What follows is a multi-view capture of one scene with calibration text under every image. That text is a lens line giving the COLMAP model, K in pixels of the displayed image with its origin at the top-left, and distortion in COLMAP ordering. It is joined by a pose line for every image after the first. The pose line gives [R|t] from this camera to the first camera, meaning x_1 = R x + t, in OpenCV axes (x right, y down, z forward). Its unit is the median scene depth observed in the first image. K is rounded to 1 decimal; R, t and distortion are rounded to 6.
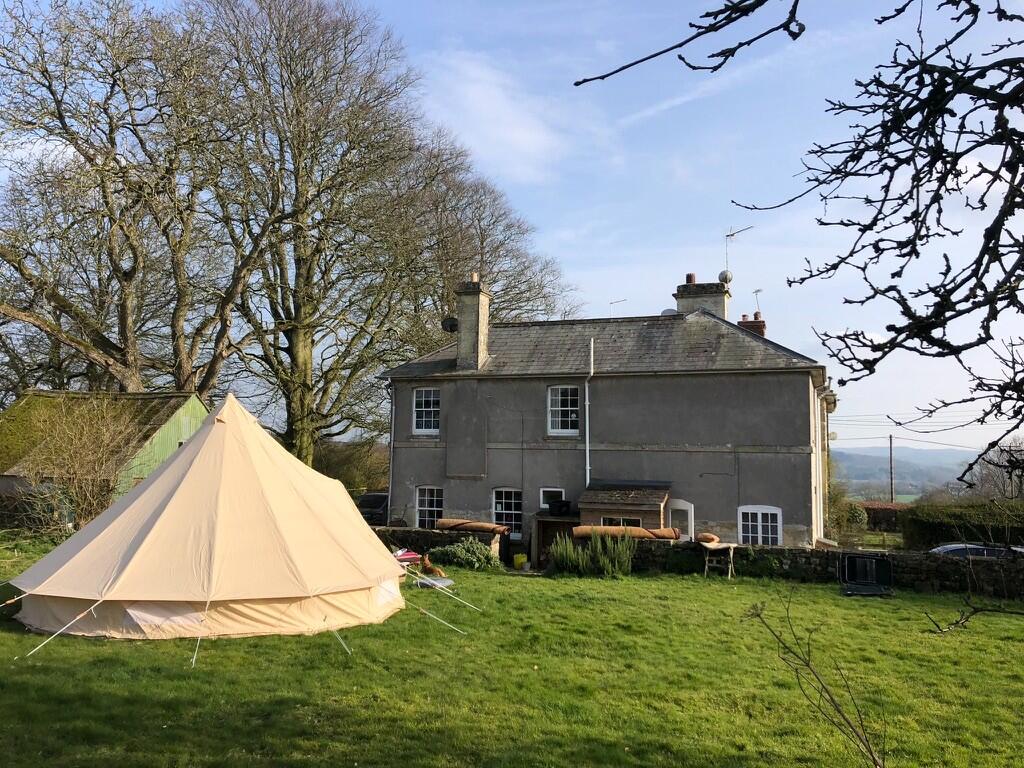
lens RADIAL K [[836.0, 0, 511.1], [0, 836.0, 378.6], [0, 0, 1]] dist [0.016952, 0.002142]
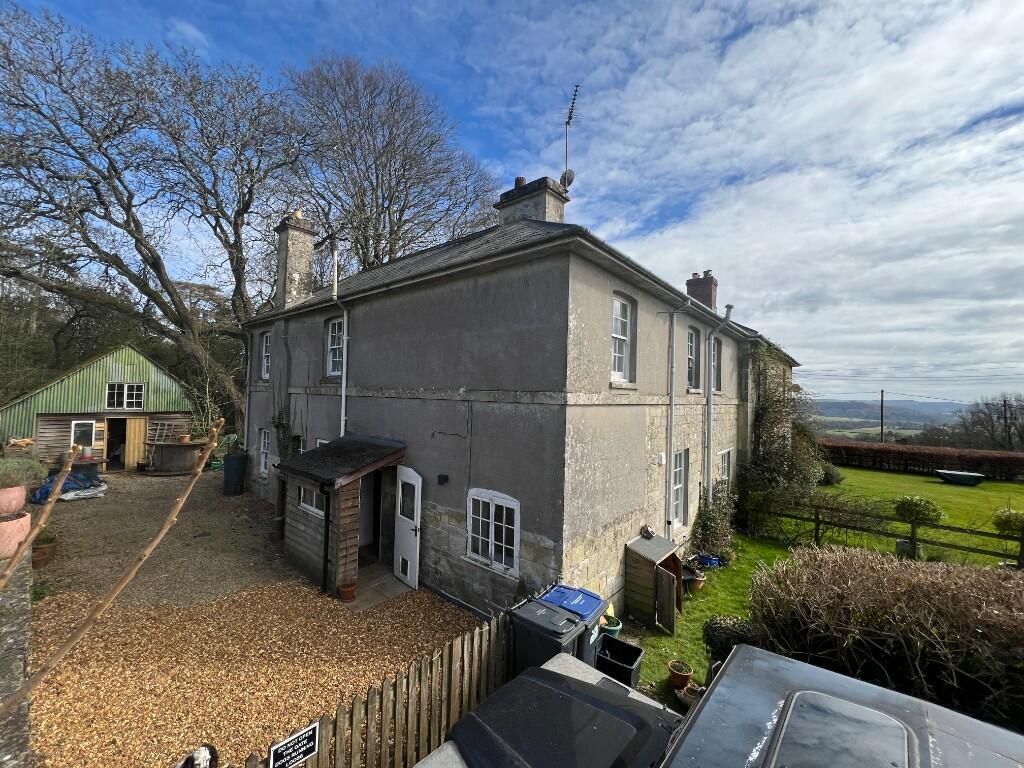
lens RADIAL K [[411.9, 0, 508.7], [0, 411.9, 387.2], [0, 0, 1]] dist [0.000911, 0.000012]
pose [[0.943861, 0.005586, -0.330294, 0.399902], [0.014144, 0.998257, 0.057302, 0.061163], [0.330039, -0.058756, 0.942137, 0.728504]]
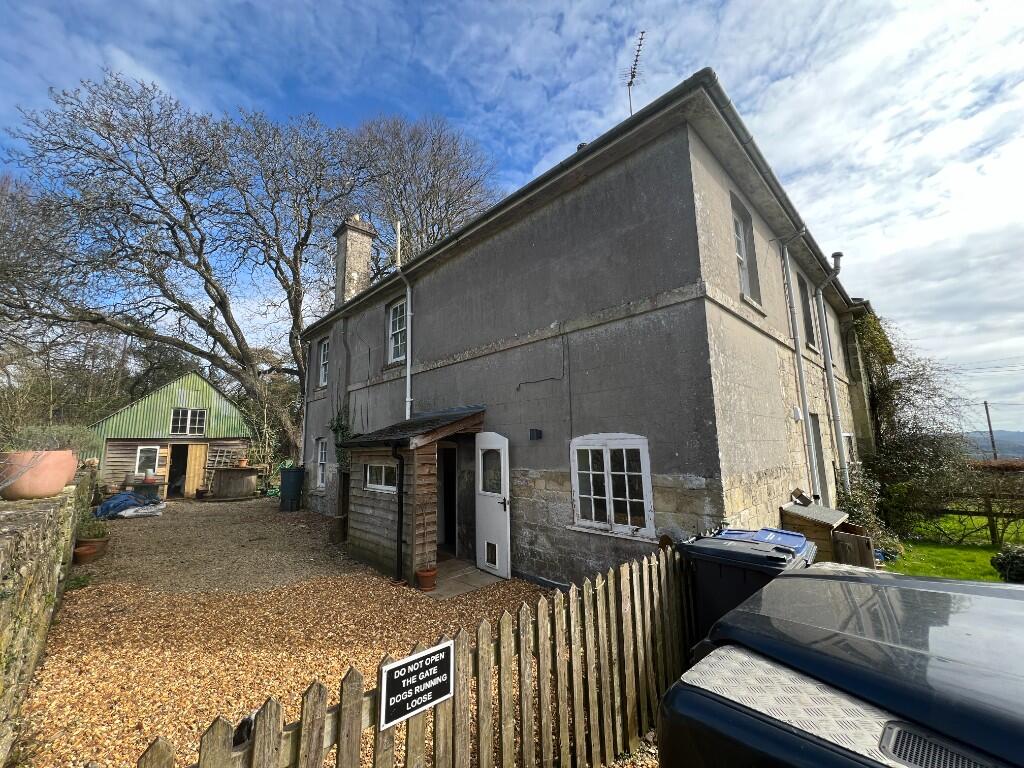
lens RADIAL K [[411.9, 0, 508.6], [0, 411.9, 386.1], [0, 0, 1]] dist [0.000911, 0.000012]
pose [[0.905907, -0.094871, -0.412713, 0.342672], [0.070104, 0.994733, -0.074783, 0.137254], [0.417634, 0.038814, 0.907786, 0.760812]]
